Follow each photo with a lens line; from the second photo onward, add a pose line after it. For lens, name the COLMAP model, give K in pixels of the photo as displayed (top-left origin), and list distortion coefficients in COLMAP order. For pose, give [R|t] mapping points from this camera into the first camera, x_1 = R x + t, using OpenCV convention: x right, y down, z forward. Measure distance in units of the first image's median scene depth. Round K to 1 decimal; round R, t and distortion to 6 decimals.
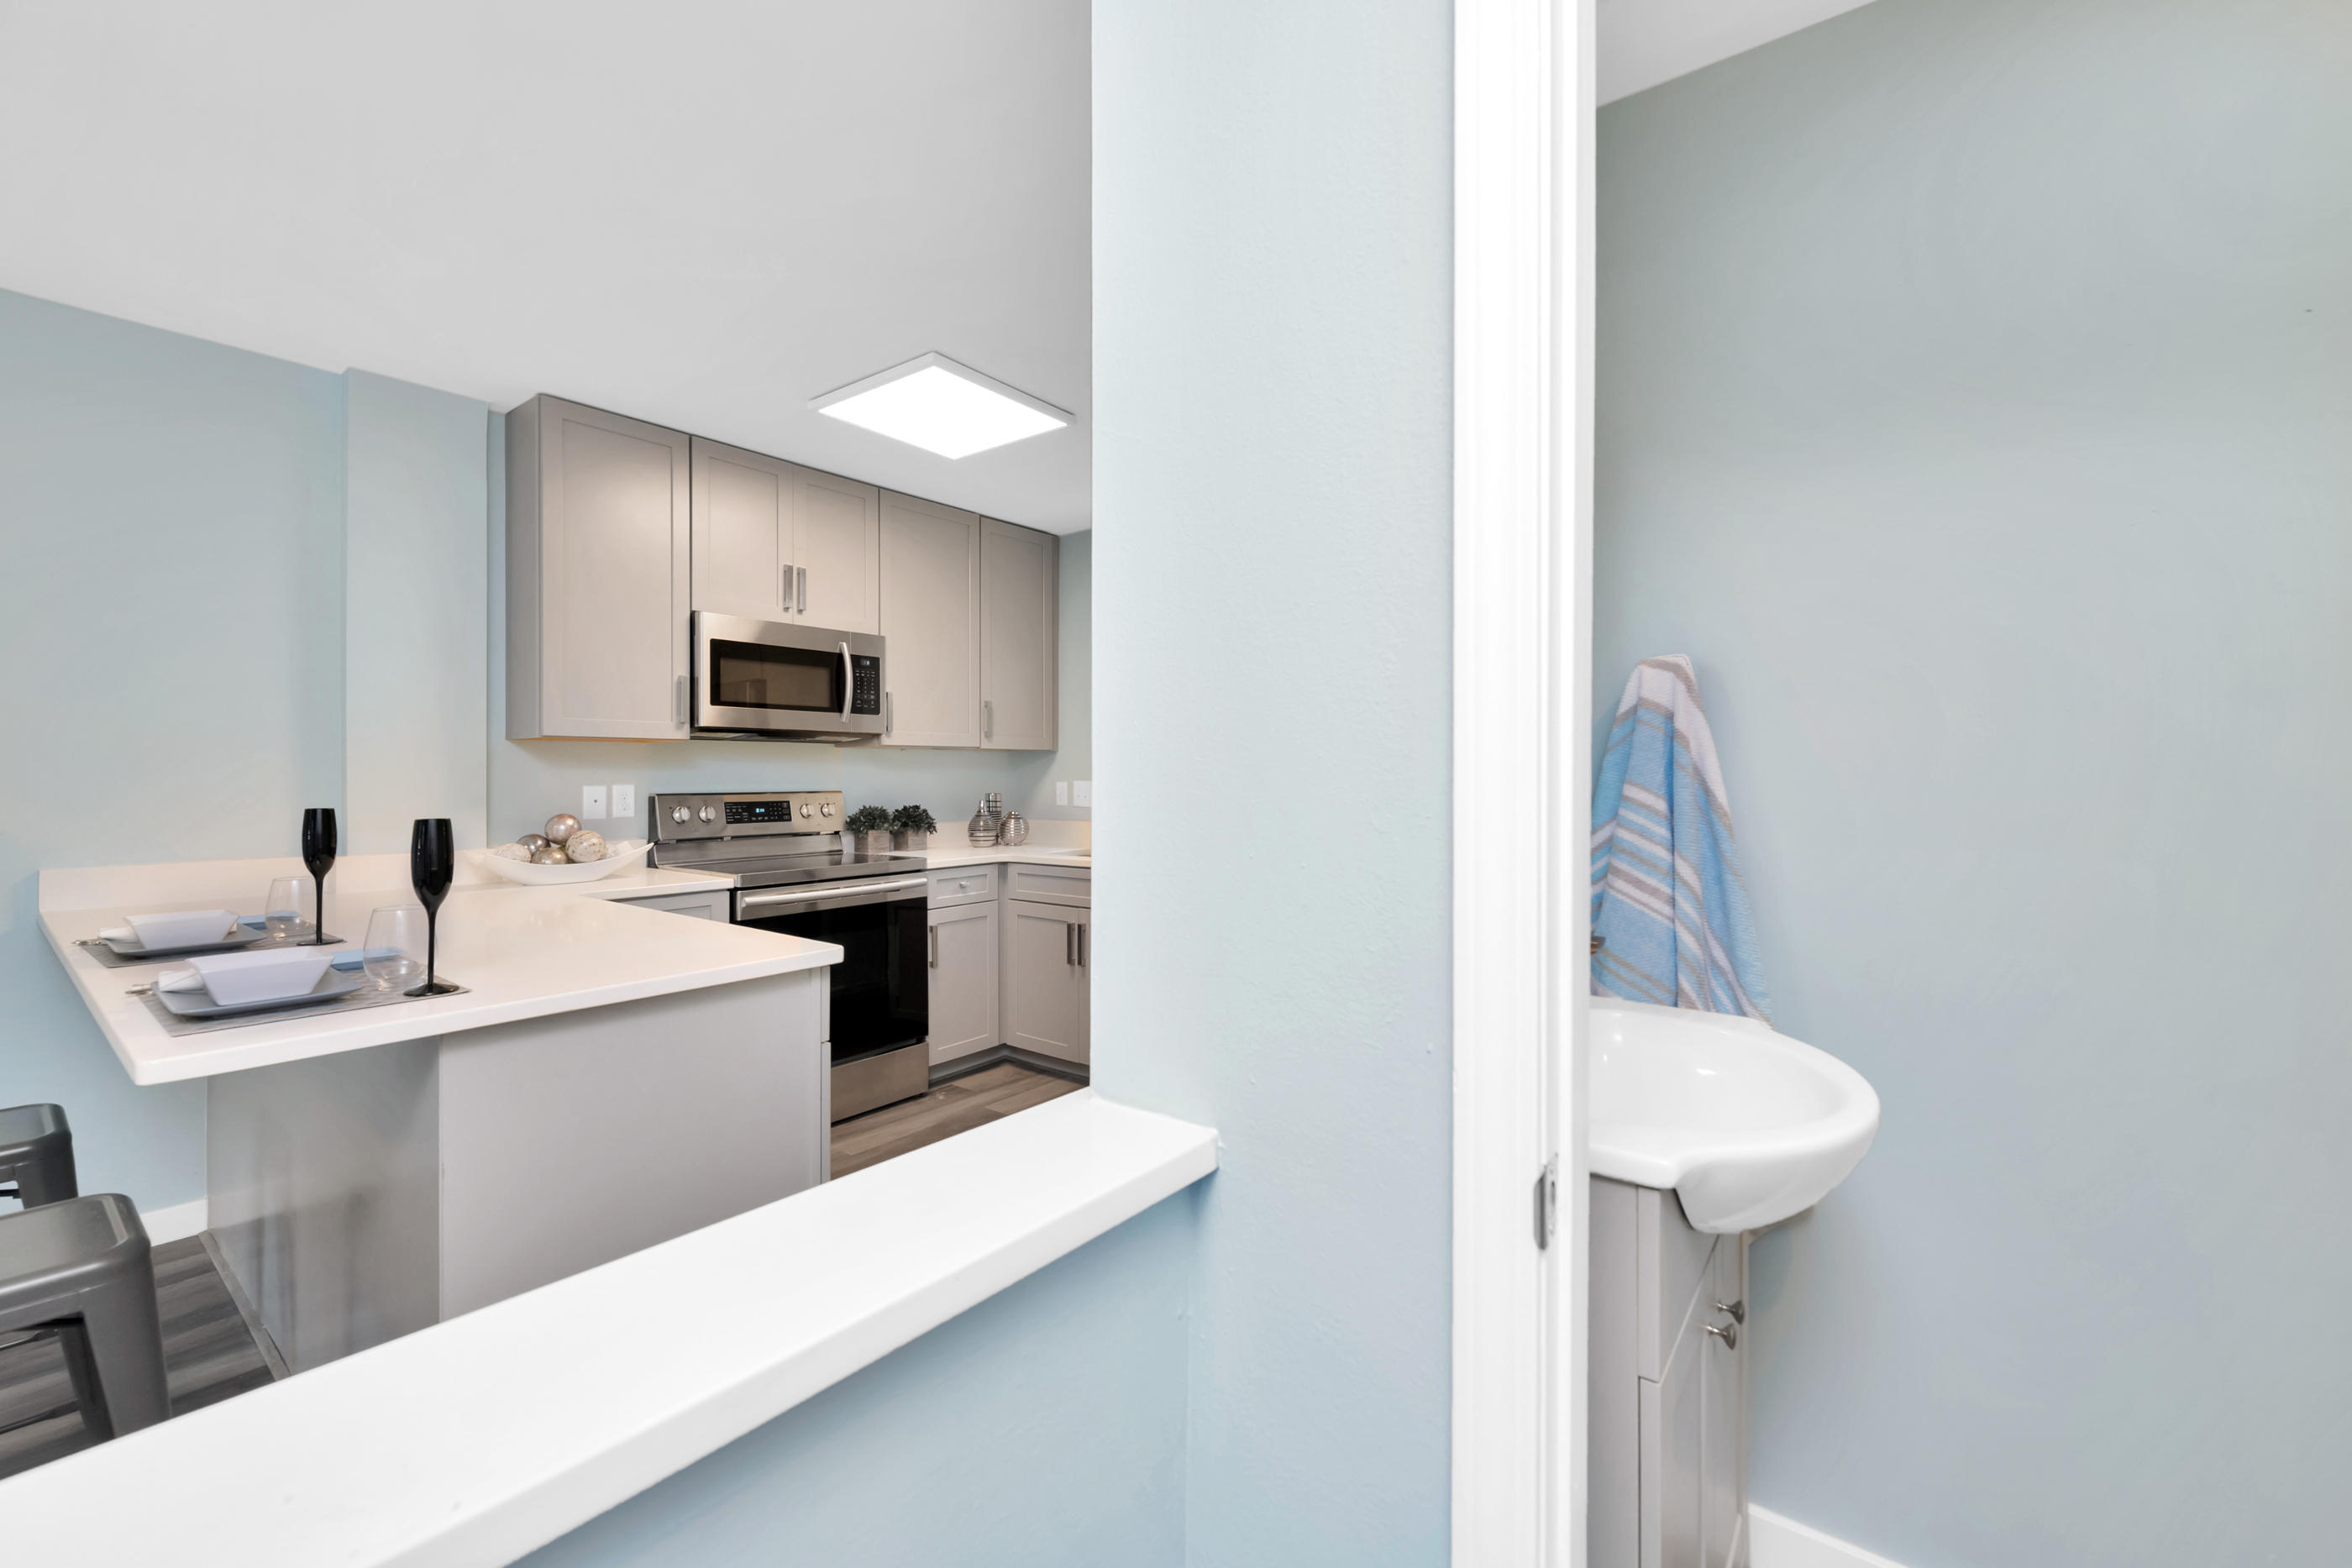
lens RADIAL K [[973.0, 0, 1189.5], [0, 973.0, 768.0], [0, 0, 1]] dist [-0.016456, -0.000230]
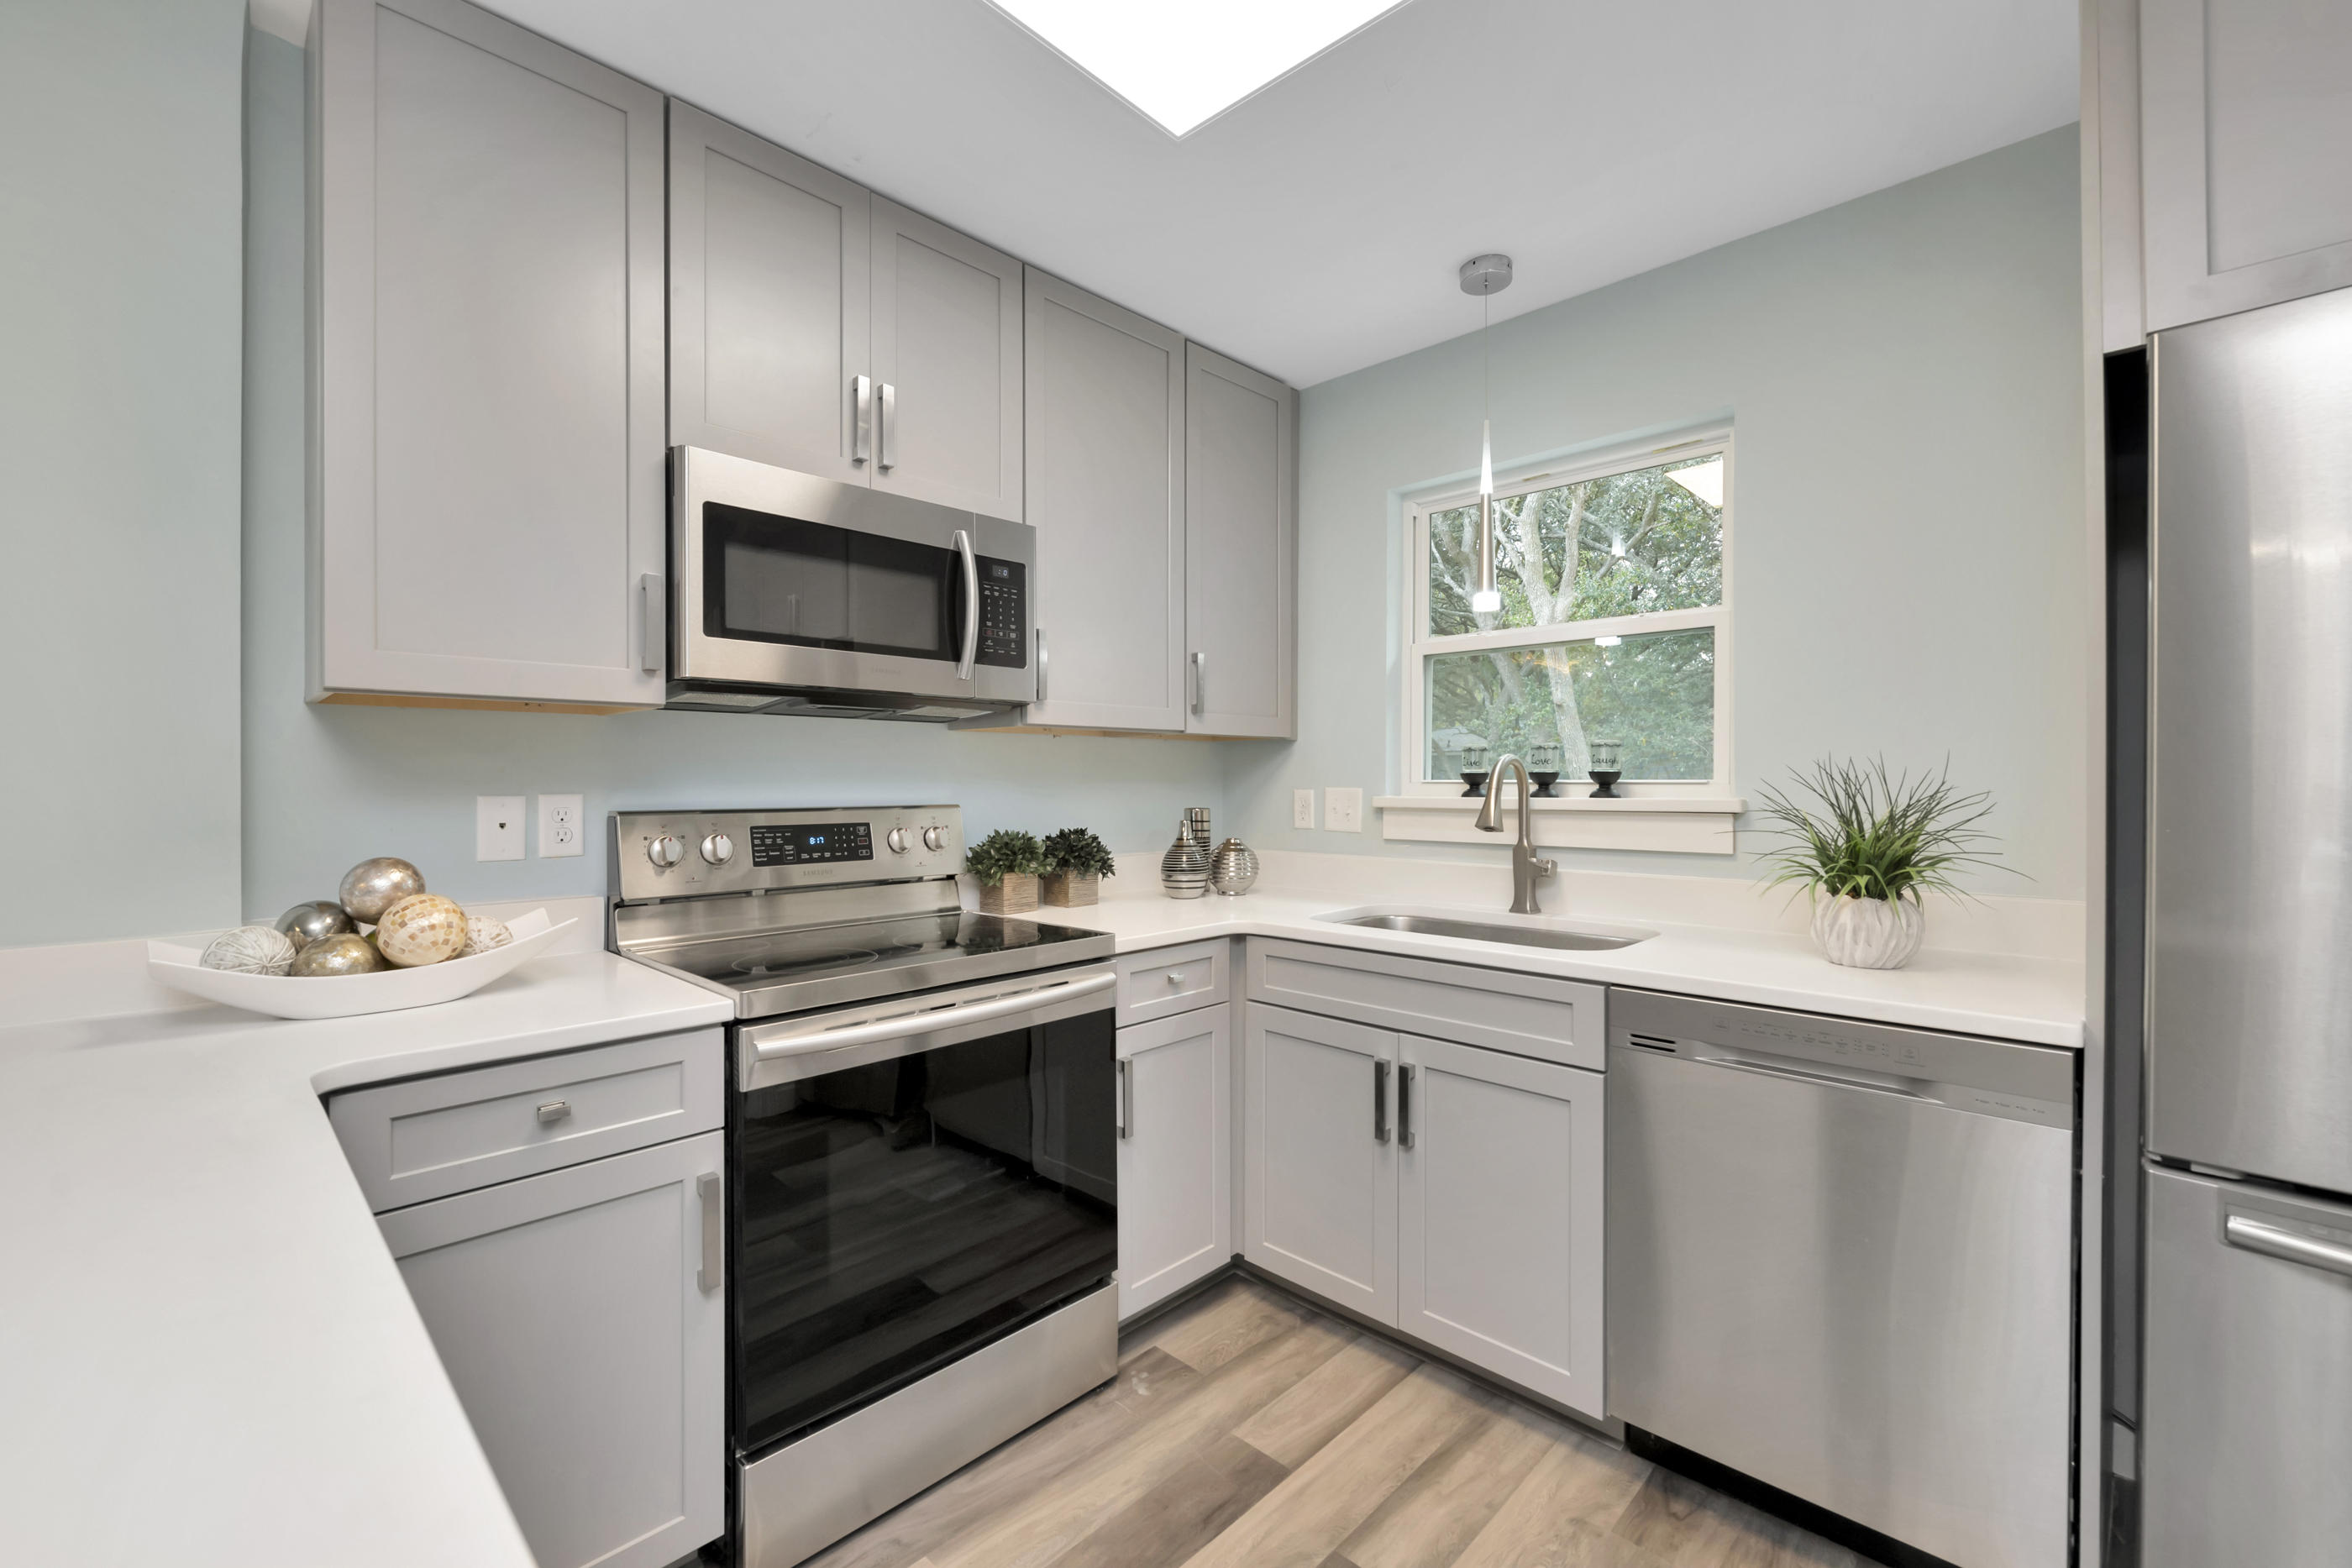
lens RADIAL K [[981.4, 0, 1176.0], [0, 981.4, 784.0], [0, 0, 1]] dist [-0.001918, -0.000200]
pose [[0.992442, 0.003168, -0.122675, -0.172605], [-0.001866, 0.999941, 0.010726, 0.005133], [0.122702, -0.010416, 0.992389, 0.476150]]
